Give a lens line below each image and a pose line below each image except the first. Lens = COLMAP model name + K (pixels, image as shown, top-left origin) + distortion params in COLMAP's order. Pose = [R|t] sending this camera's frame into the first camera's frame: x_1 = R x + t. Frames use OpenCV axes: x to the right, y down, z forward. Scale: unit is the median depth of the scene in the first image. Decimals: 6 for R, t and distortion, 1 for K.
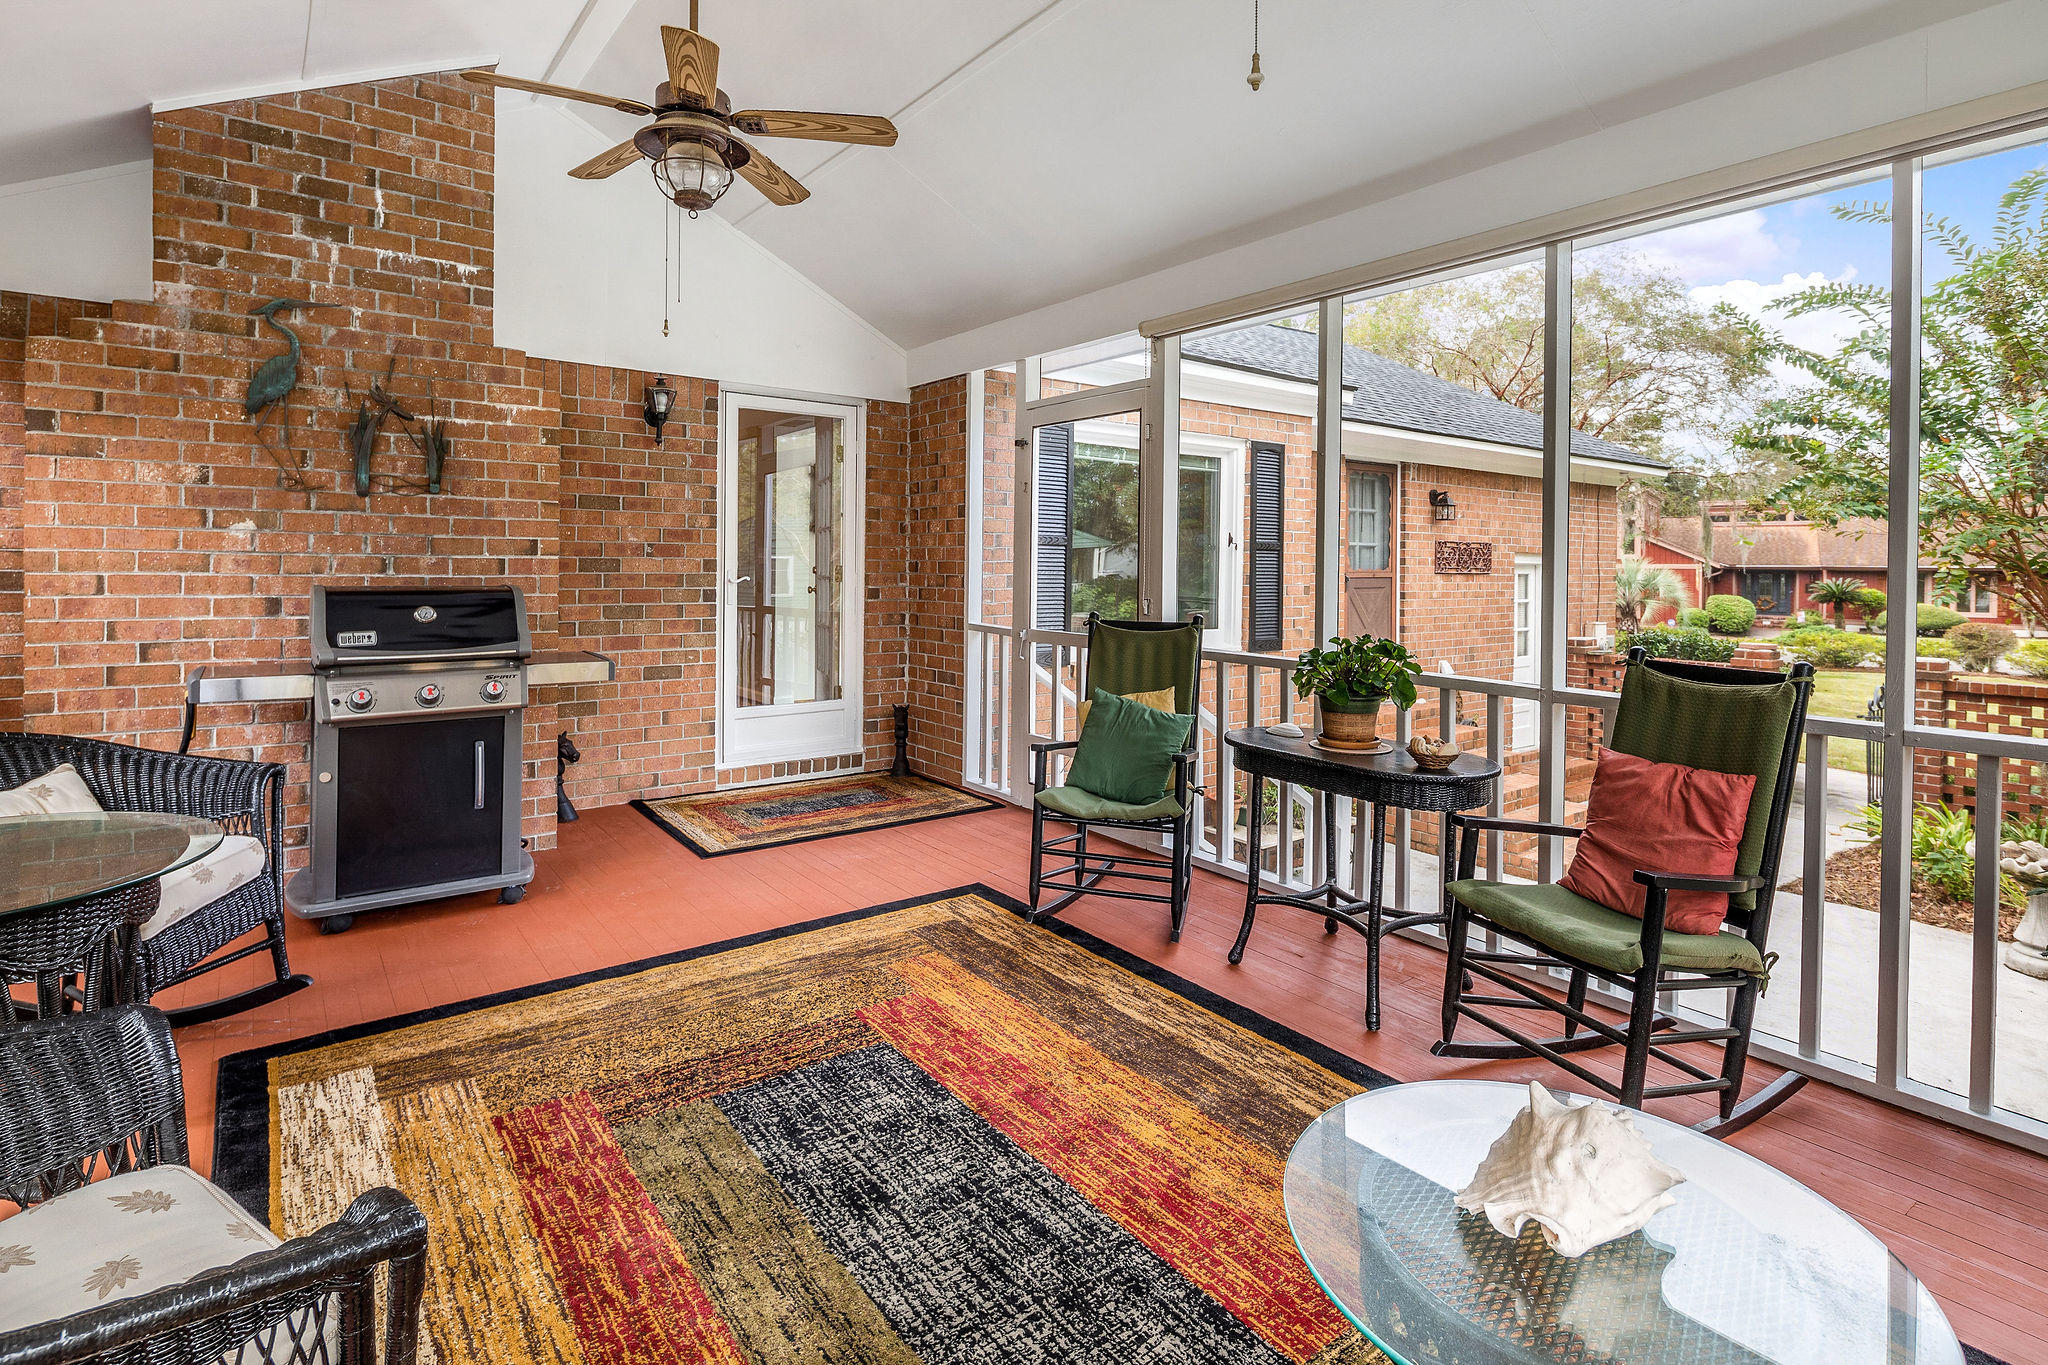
lens RADIAL K [[1003.7, 0, 1031.1], [0, 1003.7, 579.6], [0, 0, 1]] dist [-0.001214, -0.000384]
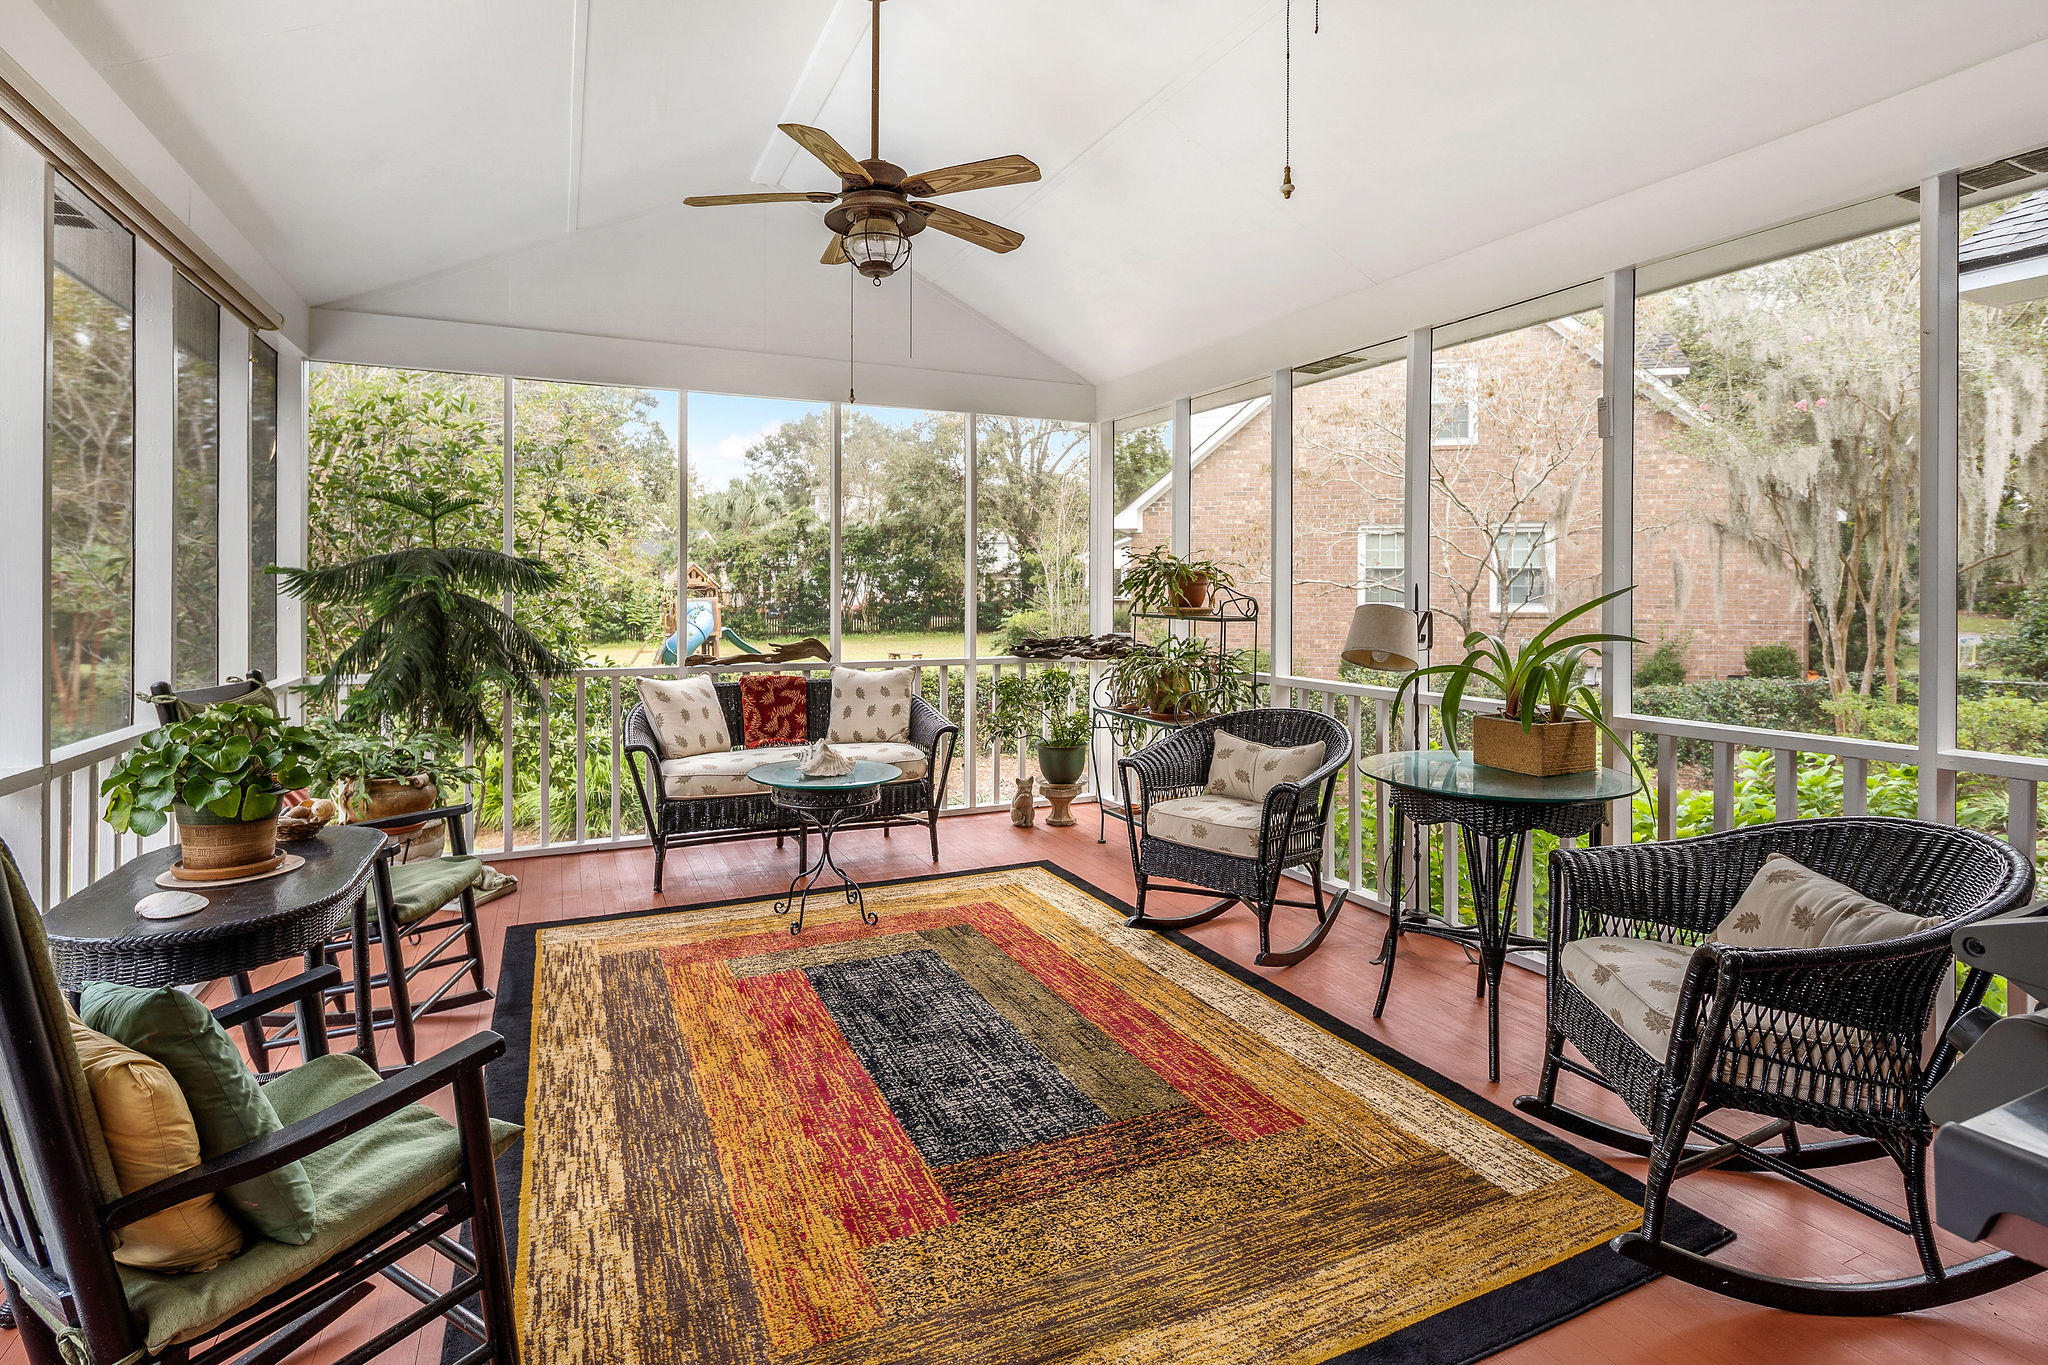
lens RADIAL K [[1003.7, 0, 1031.1], [0, 1003.7, 579.6], [0, 0, 1]] dist [-0.001214, -0.000384]
pose [[-0.976666, -0.011837, 0.214437, -0.446373], [-0.010603, 0.999920, 0.006906, -0.048121], [-0.214502, 0.004471, -0.976713, 2.001674]]
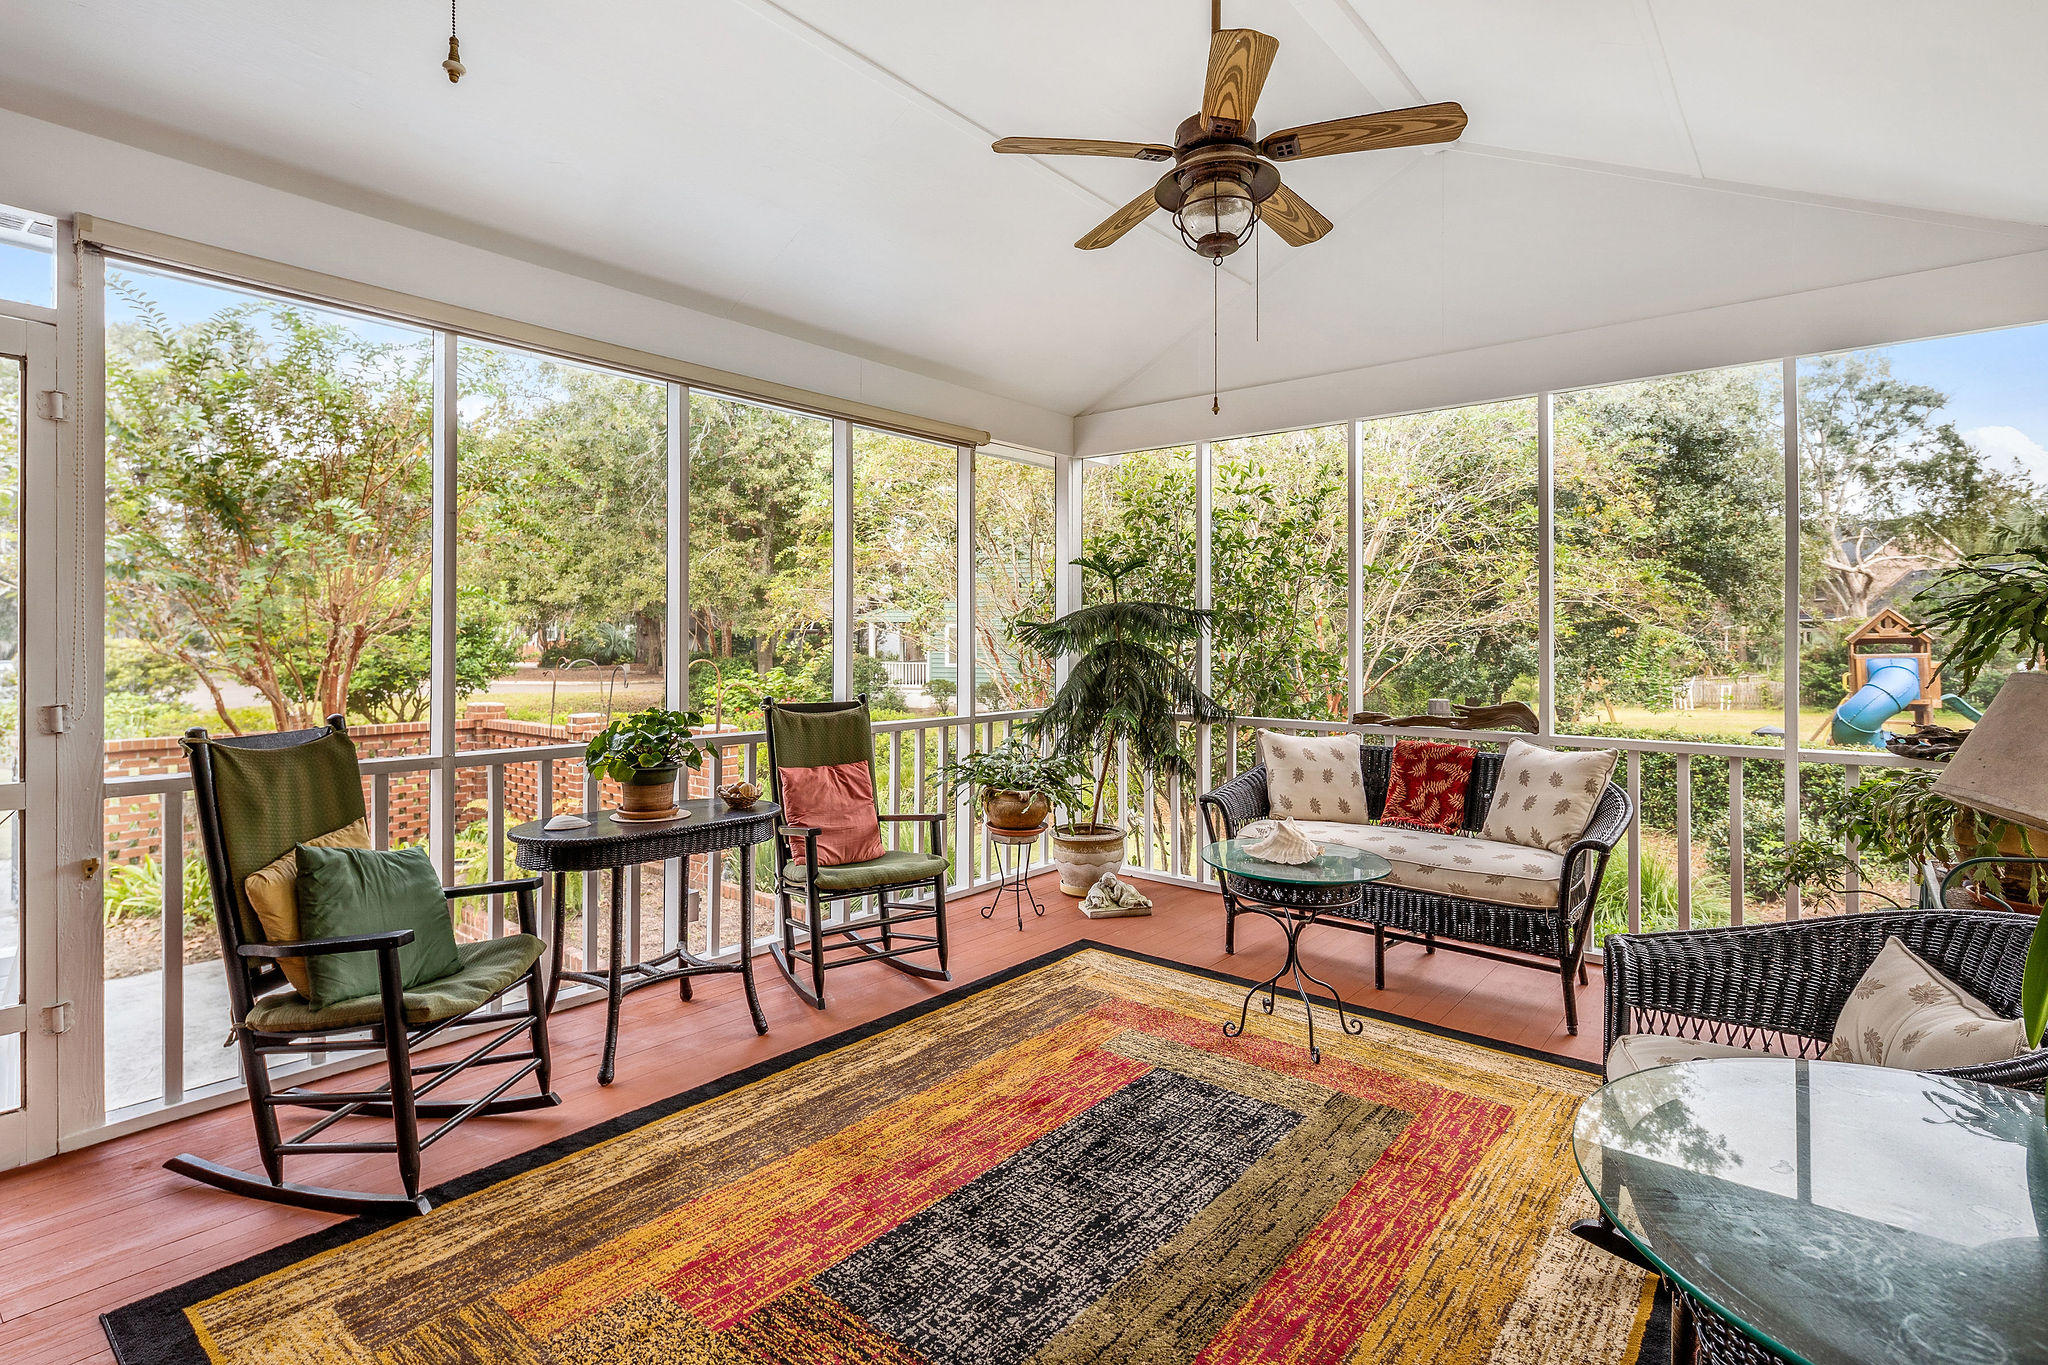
lens RADIAL K [[1001.8, 0, 1018.5], [0, 1001.8, 627.5], [0, 0, 1]] dist [0.009021, -0.000394]
pose [[-0.228193, -0.003700, 0.973609, -1.017604], [0.005887, 0.999969, 0.005180, -0.040416], [-0.973598, 0.006914, -0.228164, 1.125311]]
